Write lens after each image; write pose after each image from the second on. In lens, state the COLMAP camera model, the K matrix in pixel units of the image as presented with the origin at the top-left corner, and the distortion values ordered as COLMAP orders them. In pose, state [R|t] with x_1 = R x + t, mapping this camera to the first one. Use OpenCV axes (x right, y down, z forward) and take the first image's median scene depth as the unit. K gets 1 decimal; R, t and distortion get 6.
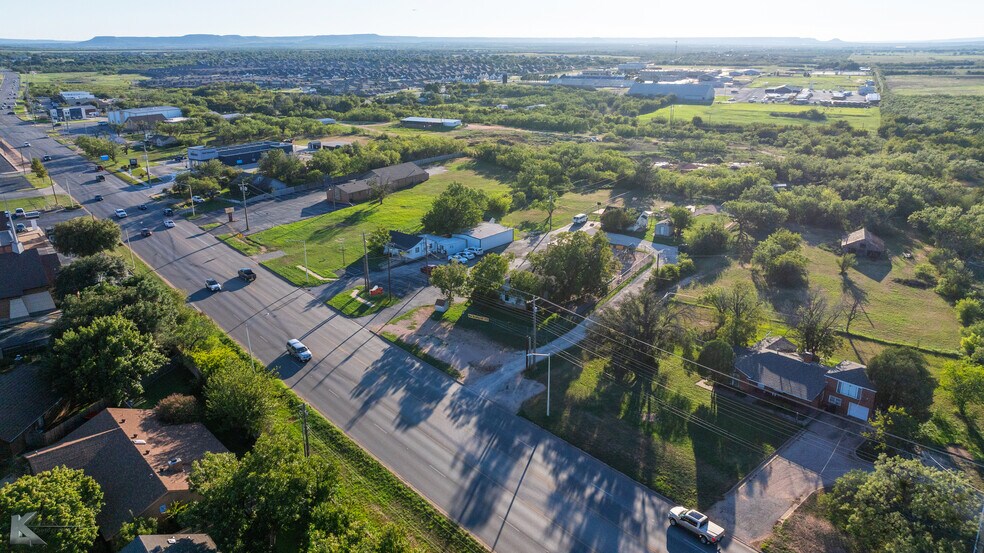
lens RADIAL K [[690.6, 0, 492.0], [0, 690.6, 276.5], [0, 0, 1]] dist [-0.042176, 0.050166]
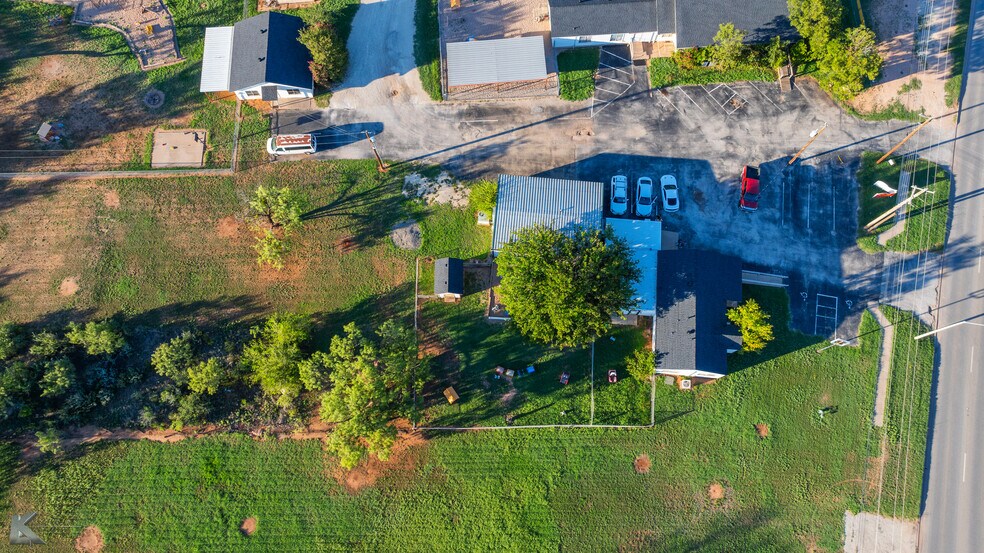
lens RADIAL K [[705.3, 0, 490.8], [0, 705.3, 288.7], [0, 0, 1]] dist [-0.057297, 0.078729]
pose [[-0.575018, -0.785584, 0.228500, -0.145475], [0.255325, 0.093033, 0.962369, -0.553732], [-0.777279, 0.611721, 0.147084, 1.016026]]
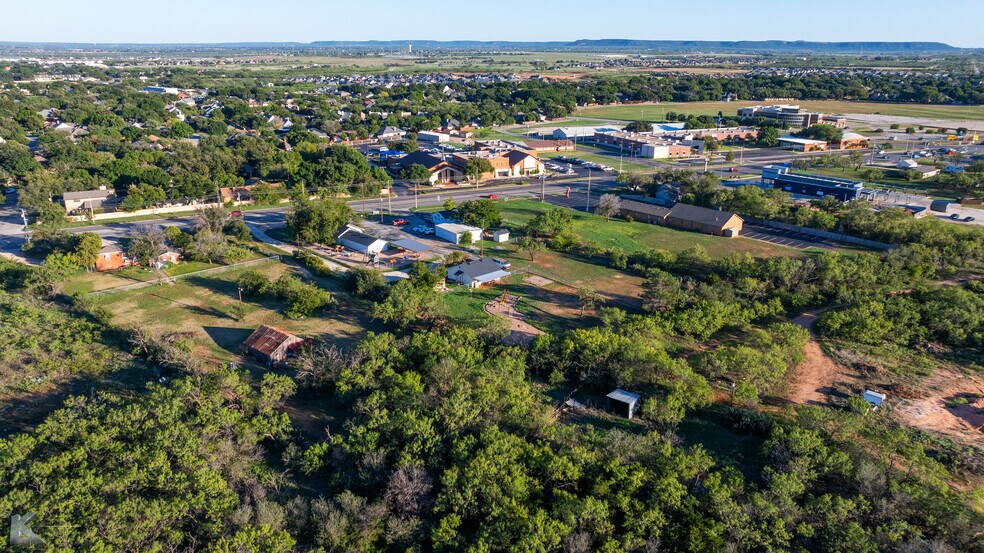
lens RADIAL K [[700.8, 0, 491.2], [0, 700.8, 281.2], [0, 0, 1]] dist [-0.036834, 0.044409]
pose [[-0.250999, 0.310494, -0.916839, 1.186987], [-0.309861, 0.871549, 0.379986, -0.494441], [0.917053, 0.379469, -0.122548, 1.276988]]
